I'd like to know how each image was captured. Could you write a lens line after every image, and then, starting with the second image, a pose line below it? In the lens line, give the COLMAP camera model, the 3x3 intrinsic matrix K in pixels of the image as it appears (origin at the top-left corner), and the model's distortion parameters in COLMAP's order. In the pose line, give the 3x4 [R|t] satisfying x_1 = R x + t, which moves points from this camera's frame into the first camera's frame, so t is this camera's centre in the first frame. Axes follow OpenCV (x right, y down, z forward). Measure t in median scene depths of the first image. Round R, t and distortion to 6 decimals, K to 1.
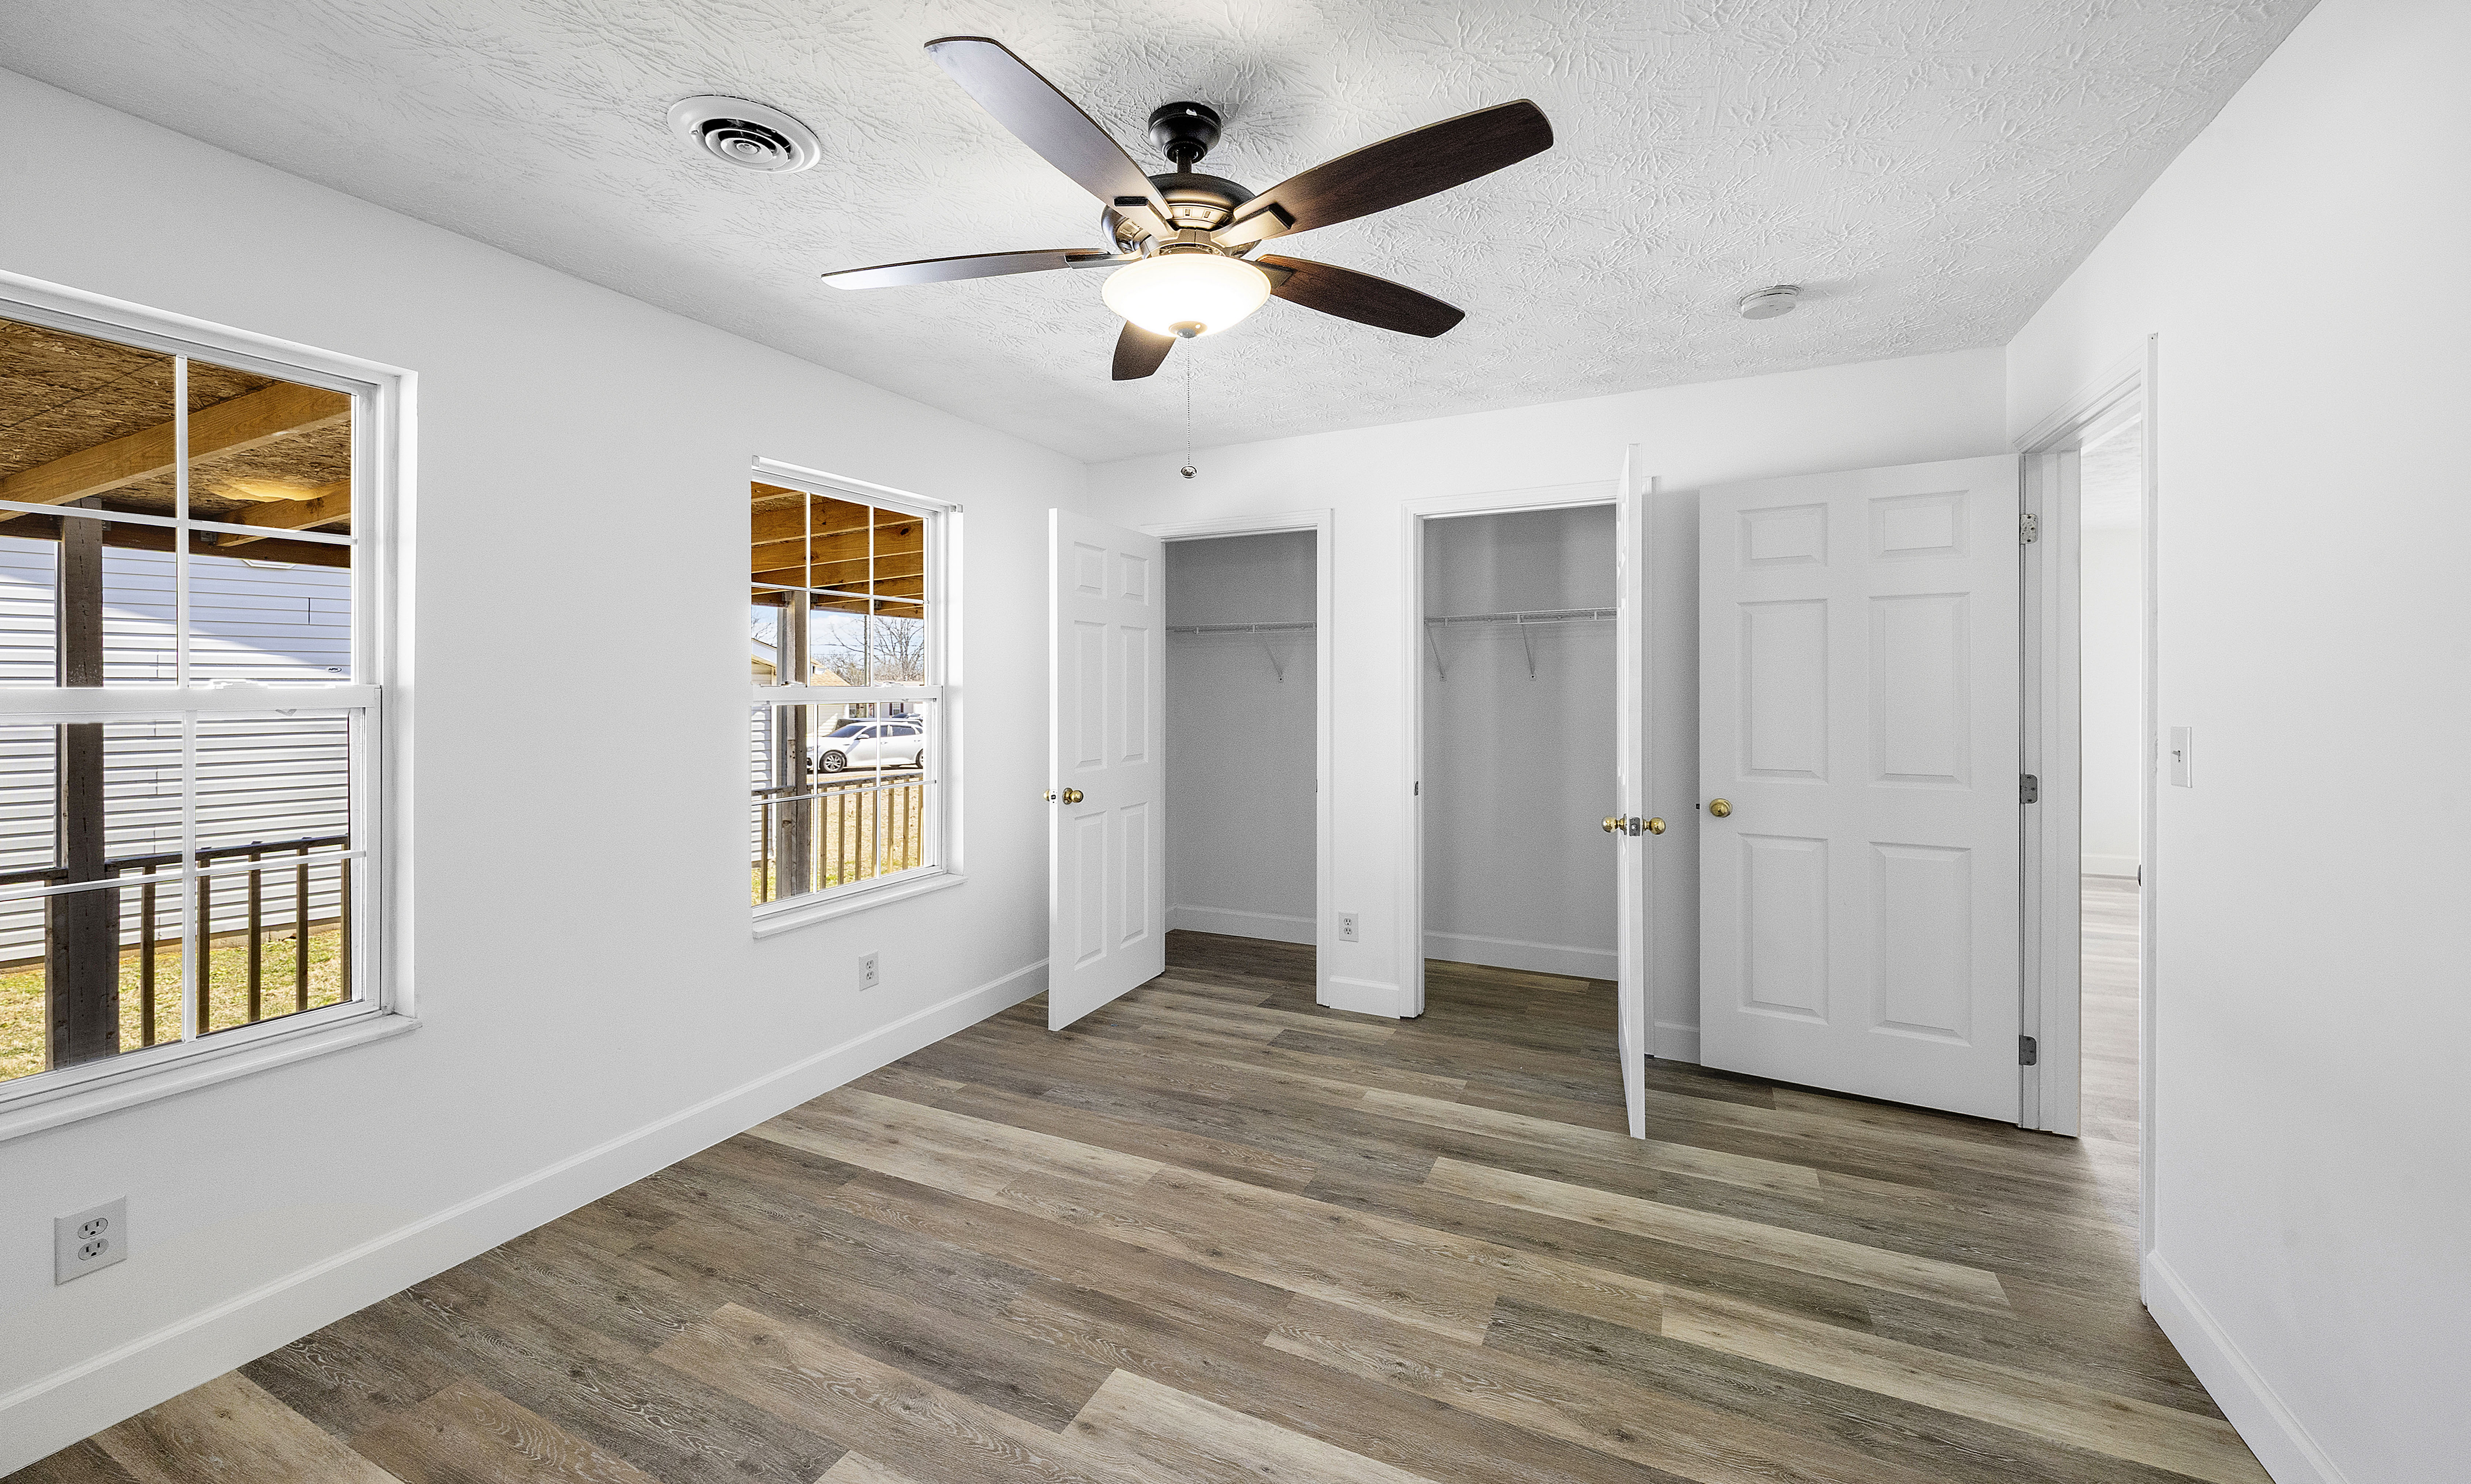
lens RADIAL K [[920.3, 0, 1227.9], [0, 920.3, 682.9], [0, 0, 1]] dist [-0.000473, 0.000040]
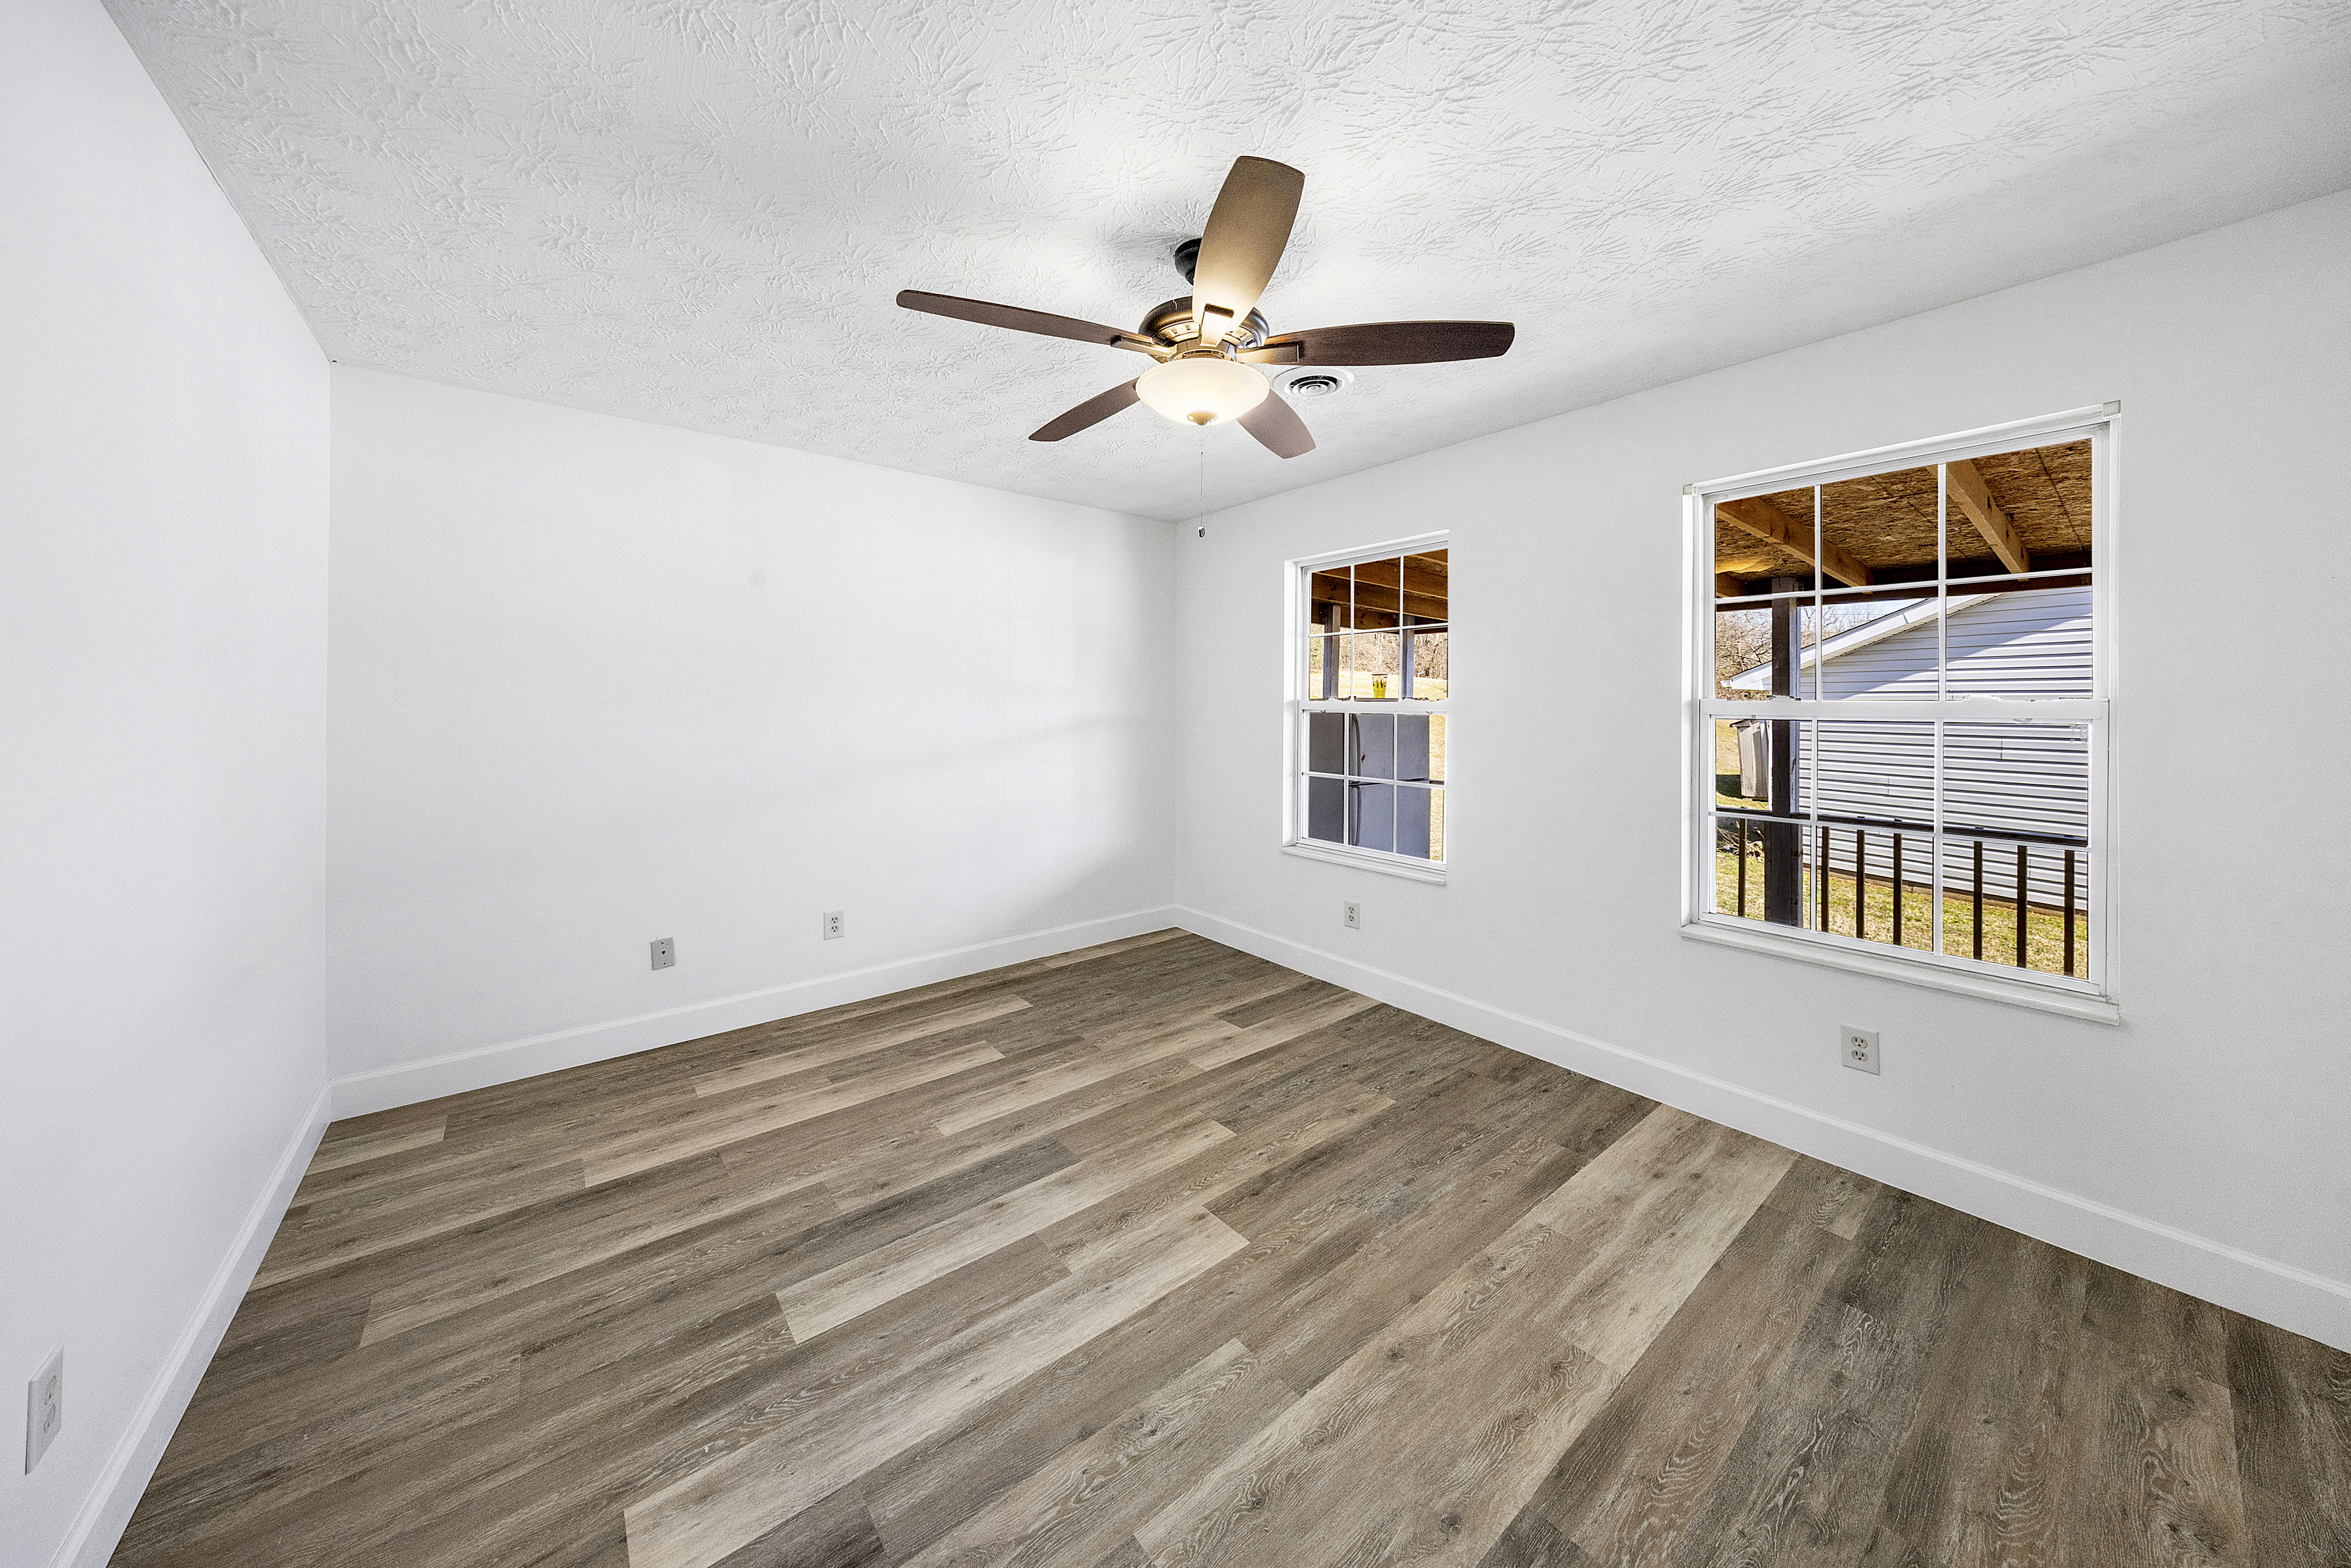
lens RADIAL K [[792.6, 0, 1164.7], [0, 792.6, 702.2], [0, 0, 1]] dist [0.000112, -0.000111]
pose [[-0.413150, 0.007460, -0.910633, 0.738823], [0.001131, 0.999970, 0.007678, 0.004107], [0.910662, 0.002142, -0.413146, 1.100228]]
